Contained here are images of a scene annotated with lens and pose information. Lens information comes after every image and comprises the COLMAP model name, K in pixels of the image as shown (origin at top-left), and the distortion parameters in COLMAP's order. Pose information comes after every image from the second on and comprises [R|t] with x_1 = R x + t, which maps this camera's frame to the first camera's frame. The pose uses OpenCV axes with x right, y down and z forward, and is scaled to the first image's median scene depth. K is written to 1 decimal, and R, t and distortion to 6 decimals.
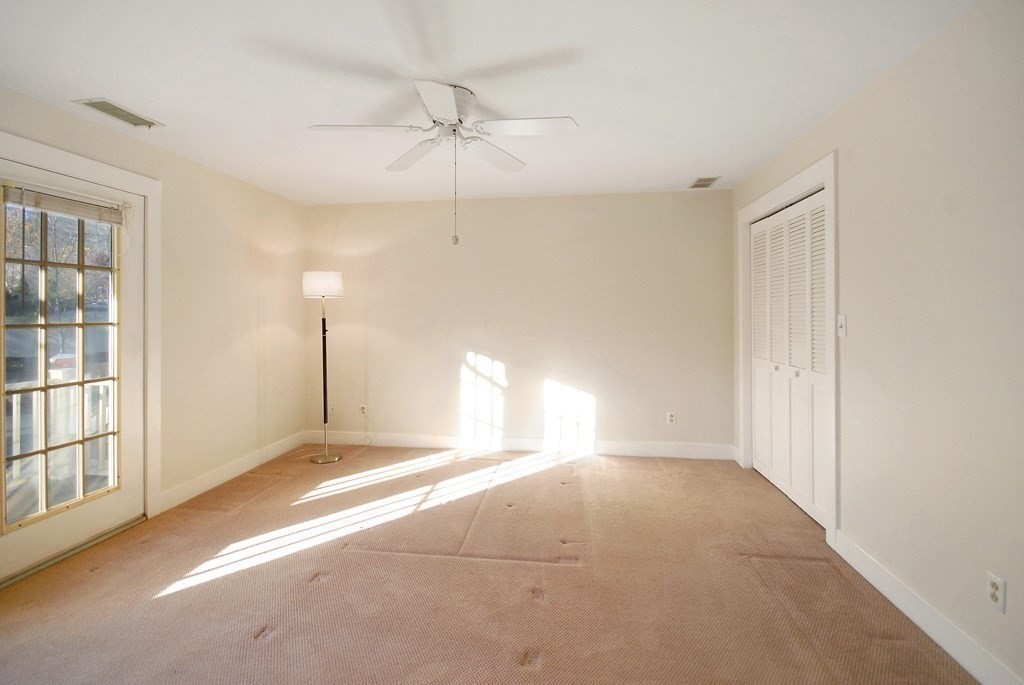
lens RADIAL K [[479.4, 0, 502.9], [0, 479.4, 320.9], [0, 0, 1]] dist [-0.003578, -0.000852]
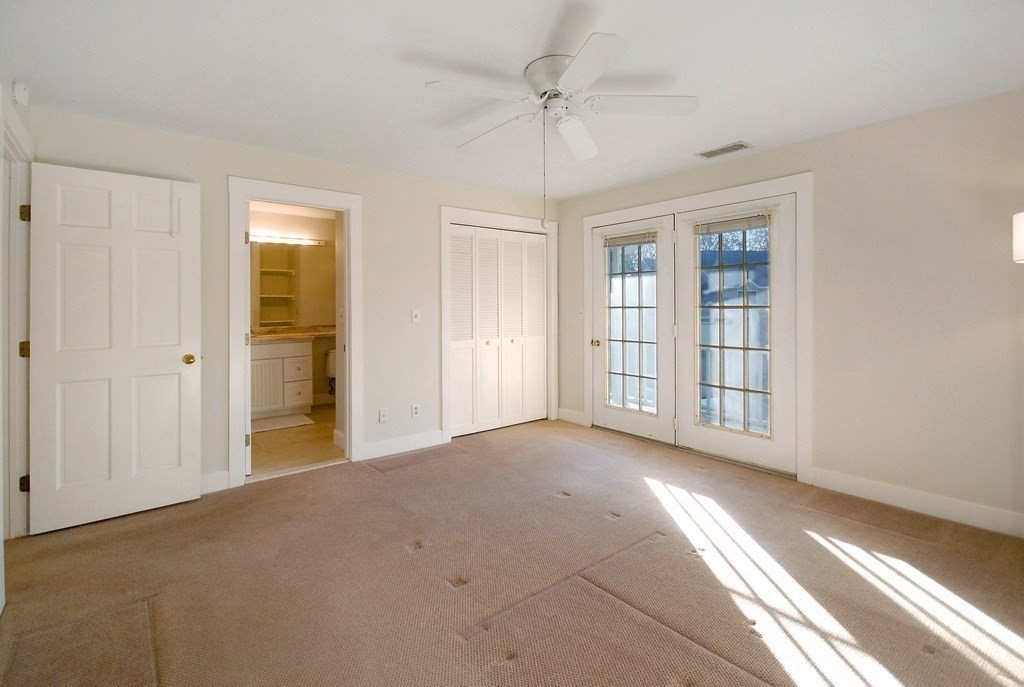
lens RADIAL K [[459.8, 0, 488.0], [0, 459.8, 296.9], [0, 0, 1]] dist [-0.001033, -0.000217]
pose [[-0.700458, 0.004645, -0.713679, 0.468323], [0.003554, 0.999989, 0.003020, -0.020464], [0.713685, -0.000421, -0.700467, 1.084347]]
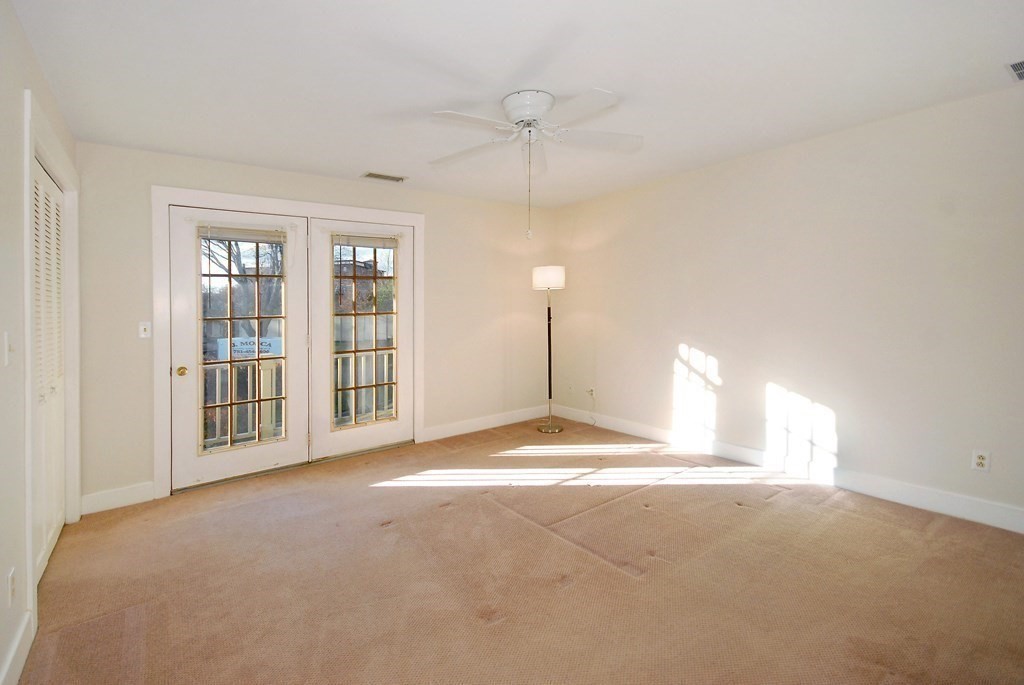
lens RADIAL K [[479.4, 0, 502.9], [0, 479.4, 320.9], [0, 0, 1]] dist [-0.003578, -0.000852]
pose [[0.716590, 0.024436, -0.697067, 0.440107], [-0.000178, 0.999393, 0.034851, -0.019104], [0.697495, -0.024850, 0.716159, 0.109765]]
